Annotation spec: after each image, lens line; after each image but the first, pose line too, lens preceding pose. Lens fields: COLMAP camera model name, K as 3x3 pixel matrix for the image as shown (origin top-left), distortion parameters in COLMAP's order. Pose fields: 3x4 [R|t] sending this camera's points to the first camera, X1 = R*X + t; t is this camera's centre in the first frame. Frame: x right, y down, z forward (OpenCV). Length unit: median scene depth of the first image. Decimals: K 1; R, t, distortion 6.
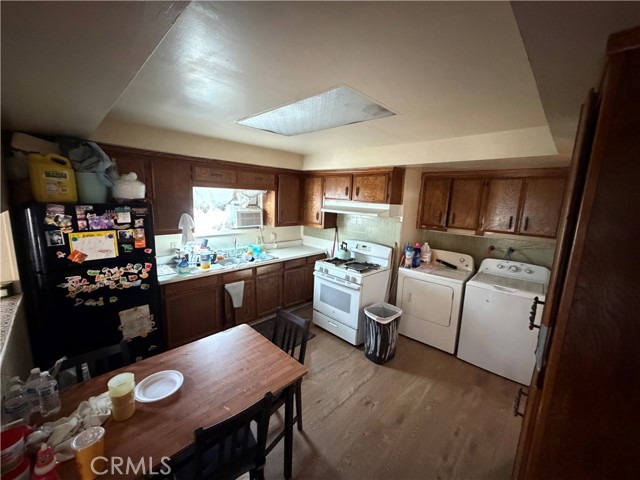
lens RADIAL K [[256.9, 0, 318.0], [0, 256.9, 240.1], [0, 0, 1]] dist [0.001261, 0.000198]
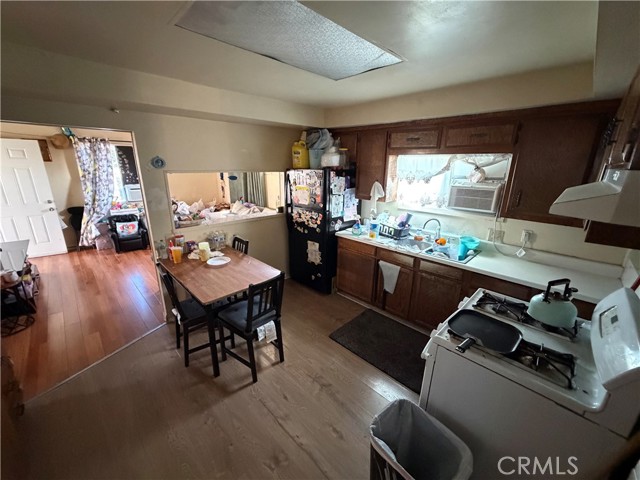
lens RADIAL K [[256.9, 0, 319.3], [0, 256.9, 239.7], [0, 0, 1]] dist [0.001261, 0.000198]
pose [[-0.012327, 0.243882, -0.969727, 0.702007], [-0.186790, 0.952167, 0.241840, -0.110472], [0.982323, 0.184116, 0.033818, 0.966608]]
